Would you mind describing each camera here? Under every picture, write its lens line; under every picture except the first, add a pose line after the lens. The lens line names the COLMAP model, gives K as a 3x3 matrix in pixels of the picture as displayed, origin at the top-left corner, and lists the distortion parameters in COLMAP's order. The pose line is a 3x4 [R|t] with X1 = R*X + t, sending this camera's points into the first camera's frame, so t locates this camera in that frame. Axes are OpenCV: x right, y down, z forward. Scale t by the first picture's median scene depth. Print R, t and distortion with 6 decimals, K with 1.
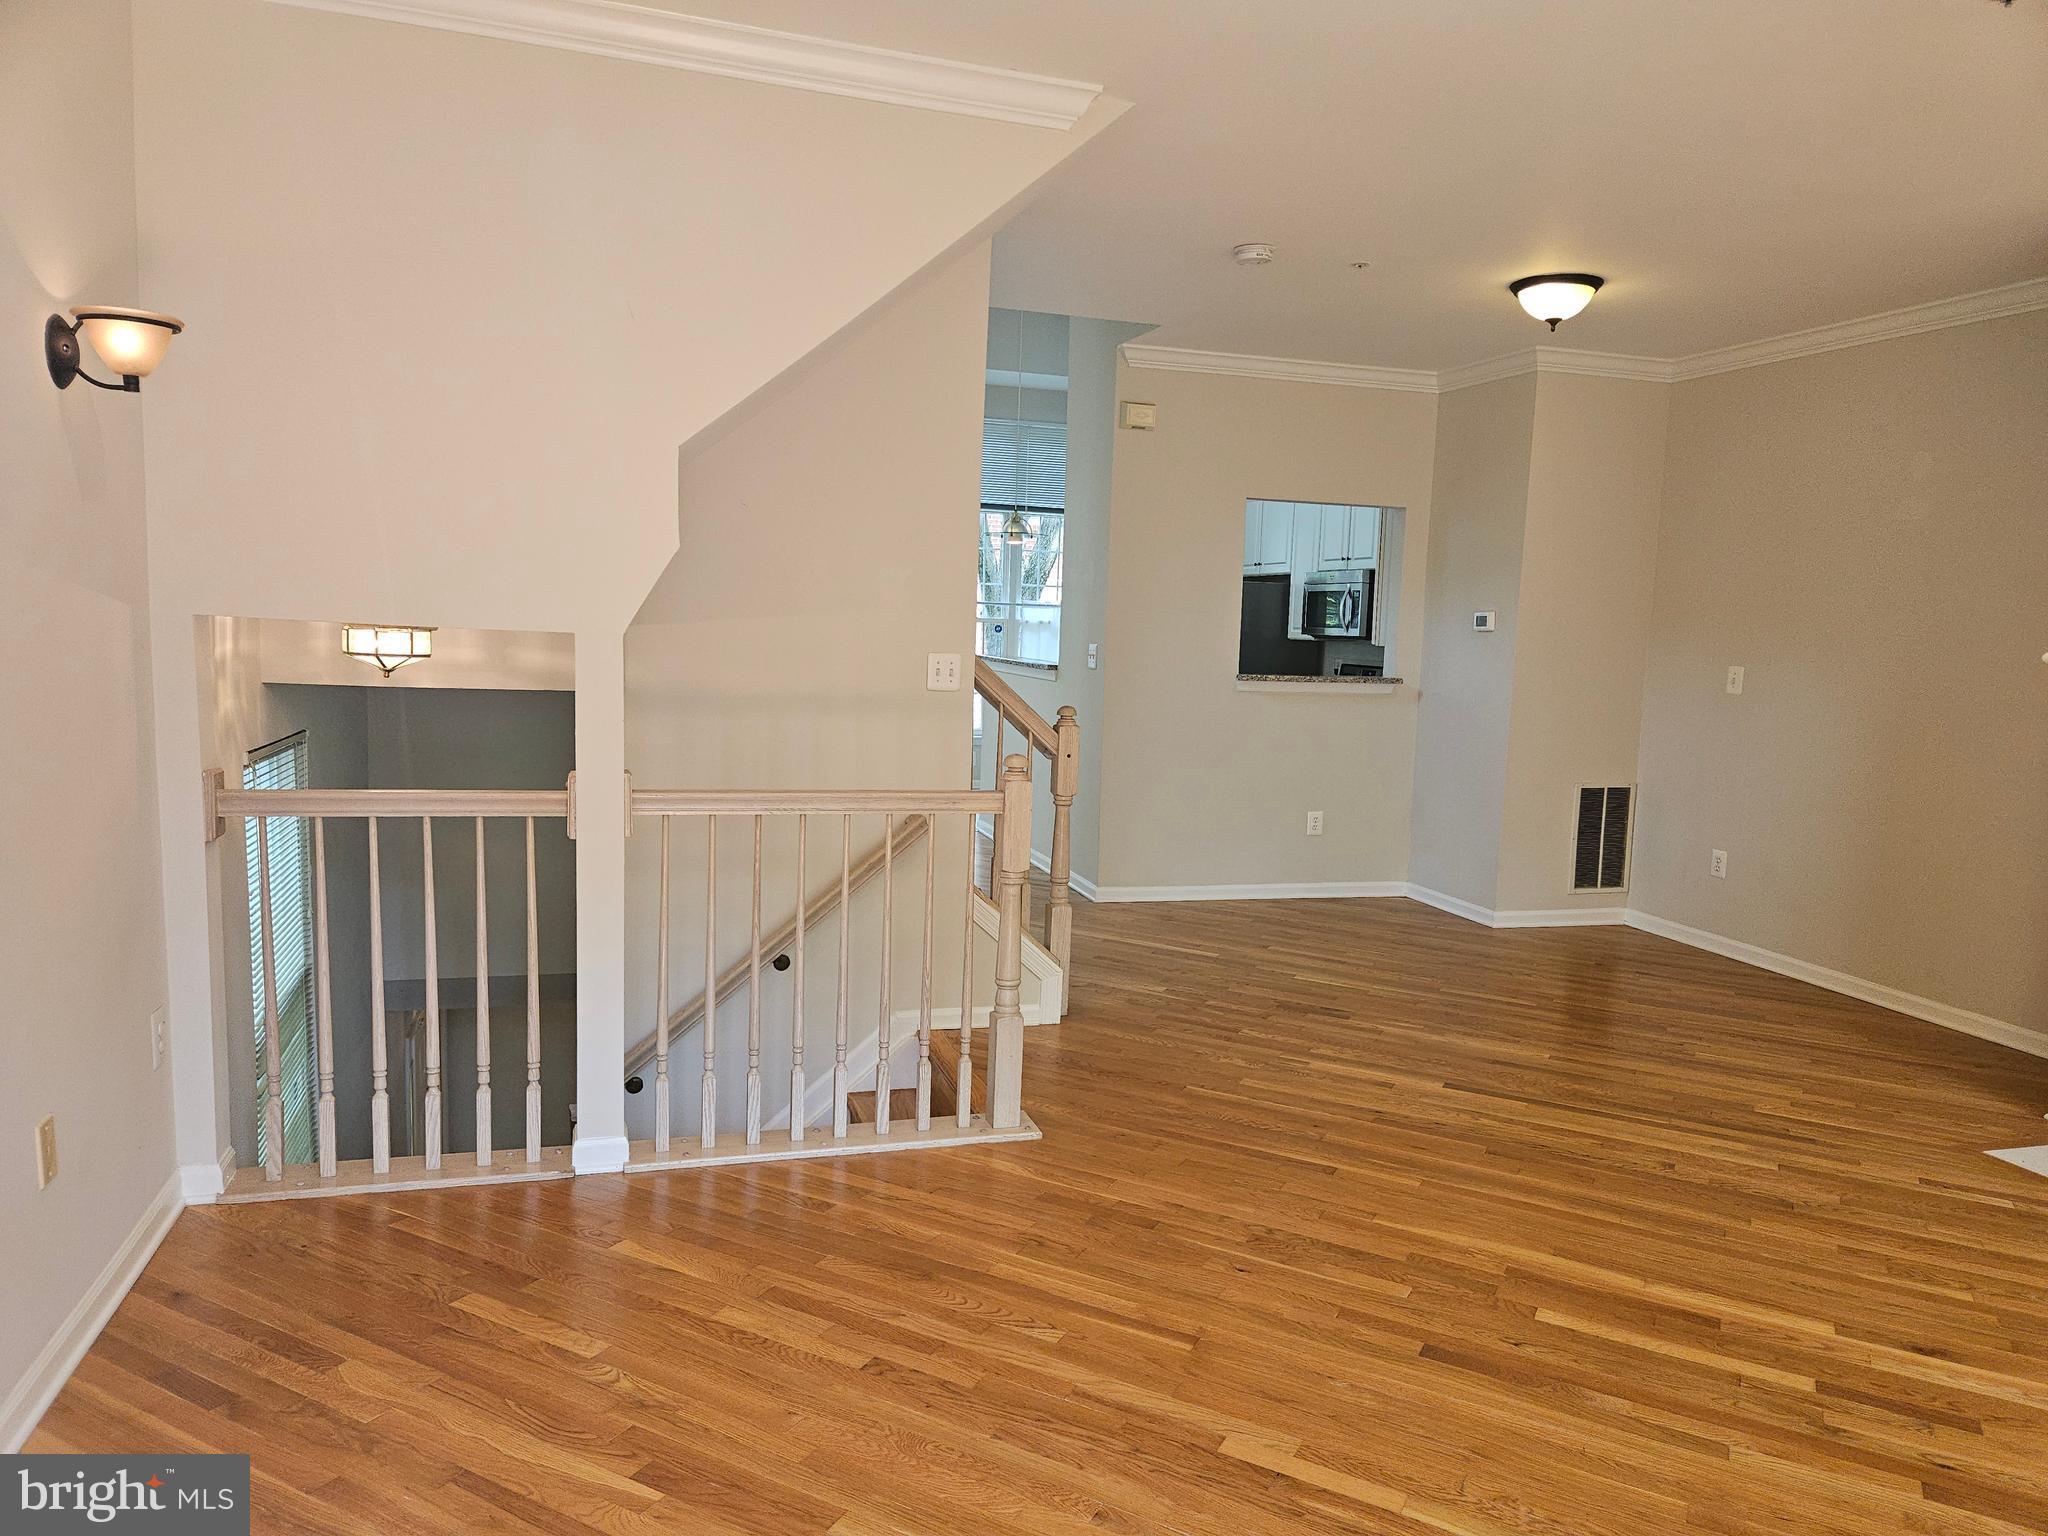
lens RADIAL K [[1377.4, 0, 1038.5], [0, 1377.4, 782.9], [0, 0, 1]] dist [0.037680, -0.006473]
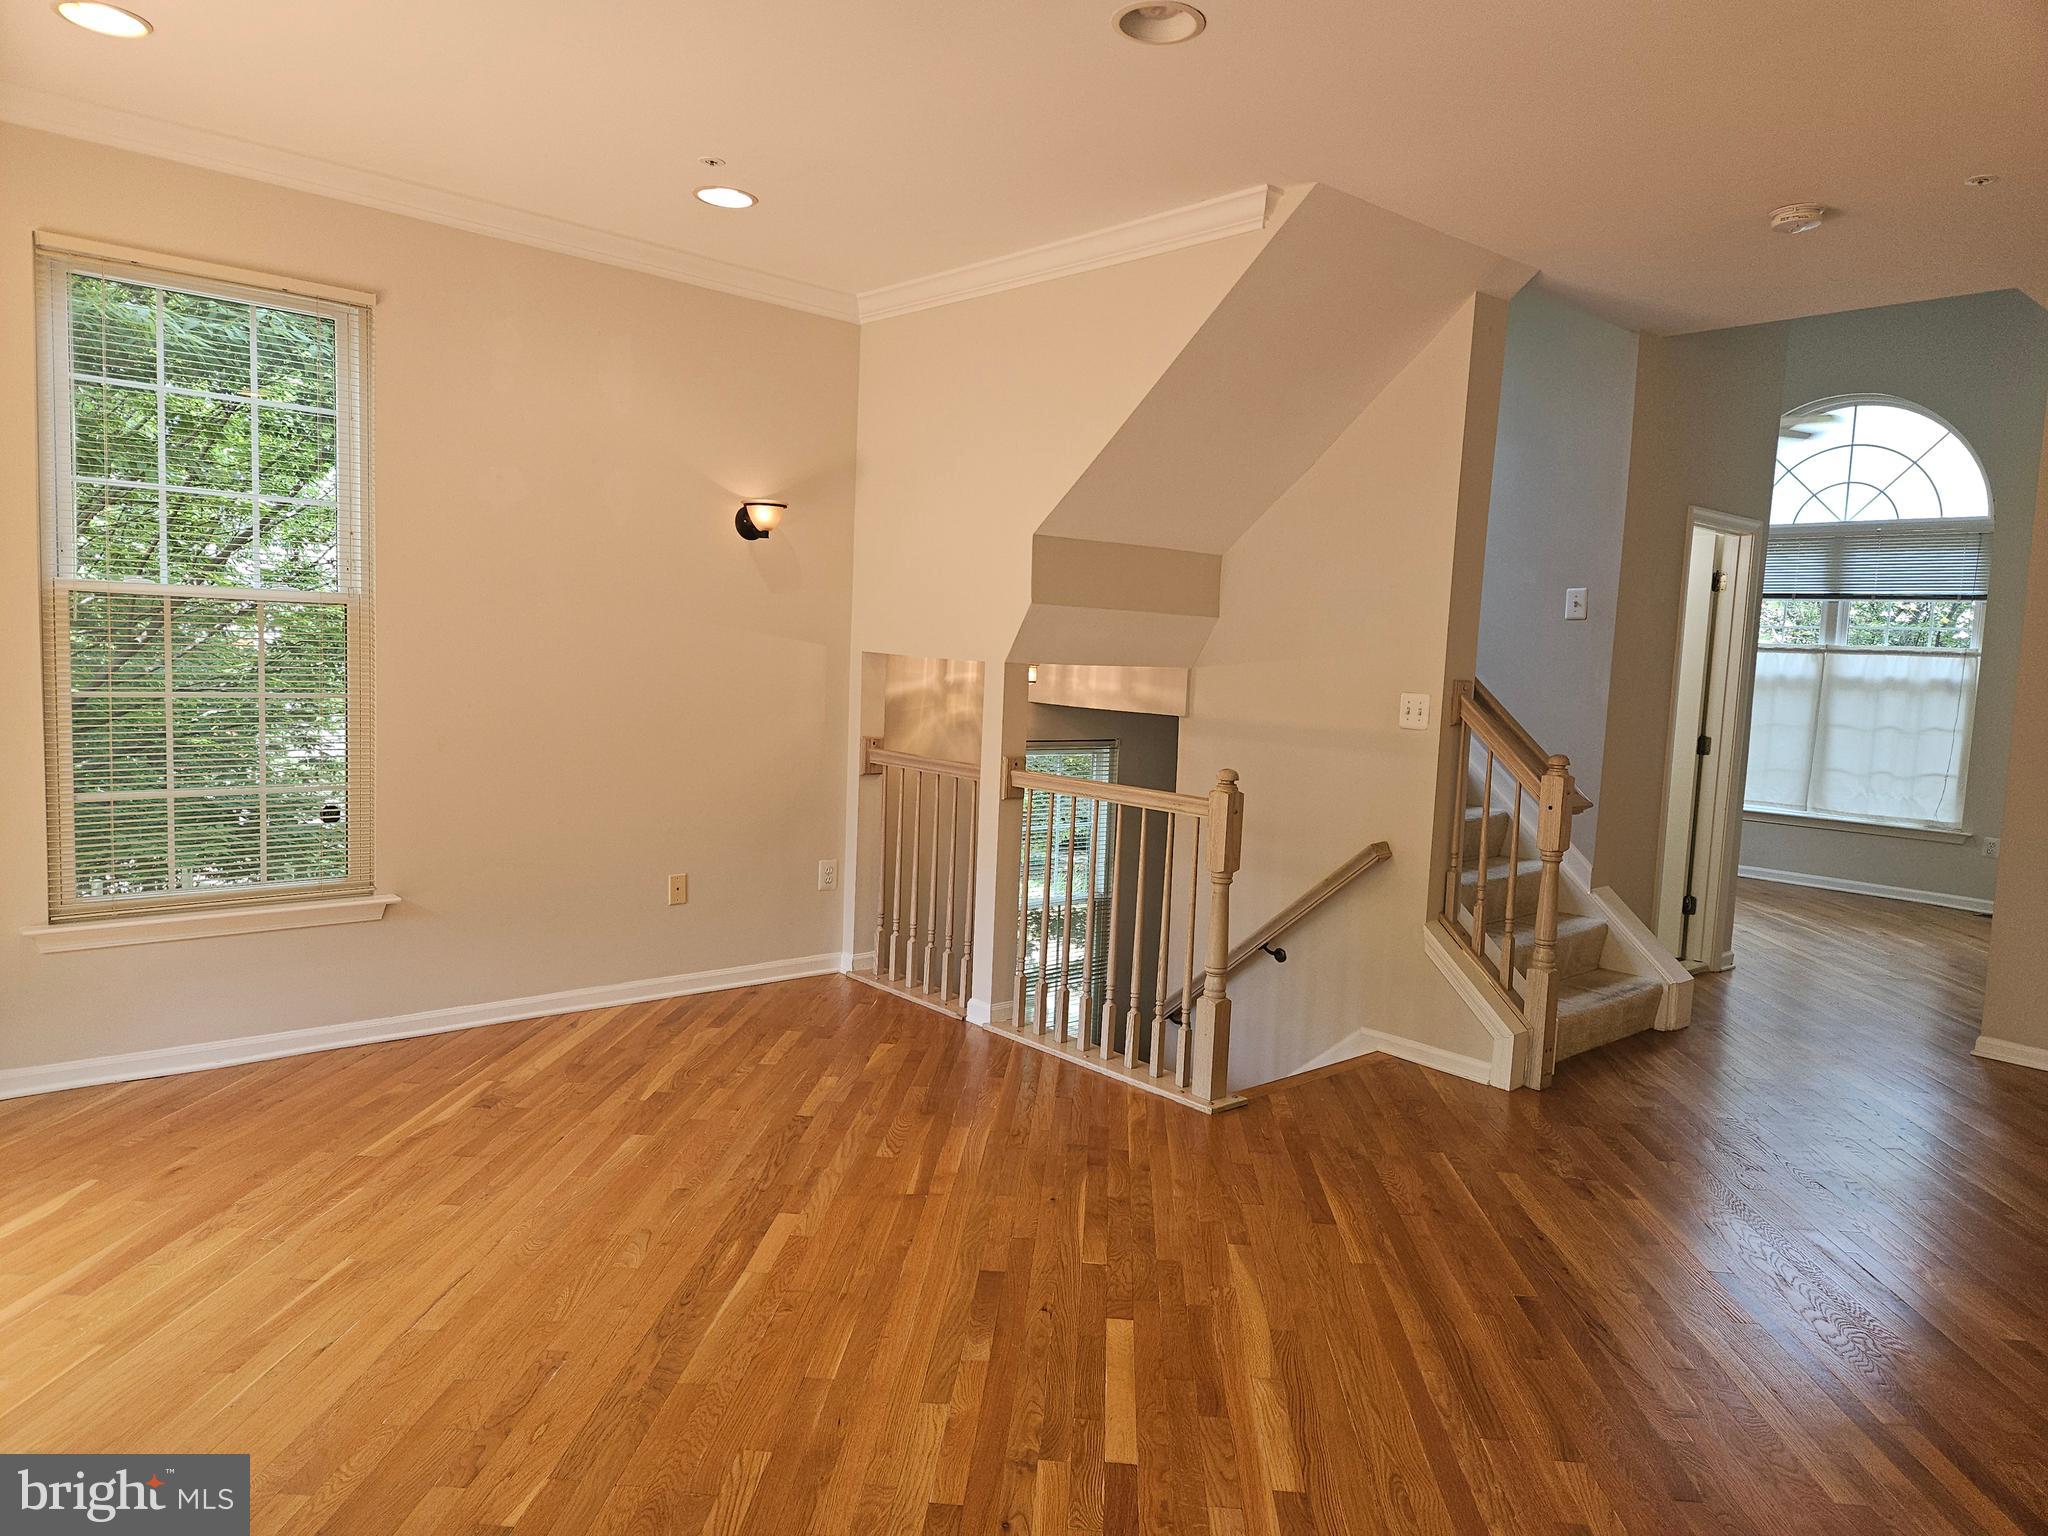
lens RADIAL K [[1377.4, 0, 1038.5], [0, 1377.4, 782.9], [0, 0, 1]] dist [0.037680, -0.006473]
pose [[0.414965, 0.062820, -0.907666, 1.093234], [-0.147639, 0.989041, 0.000954, 0.019311], [0.897779, 0.133611, 0.419692, 0.457967]]
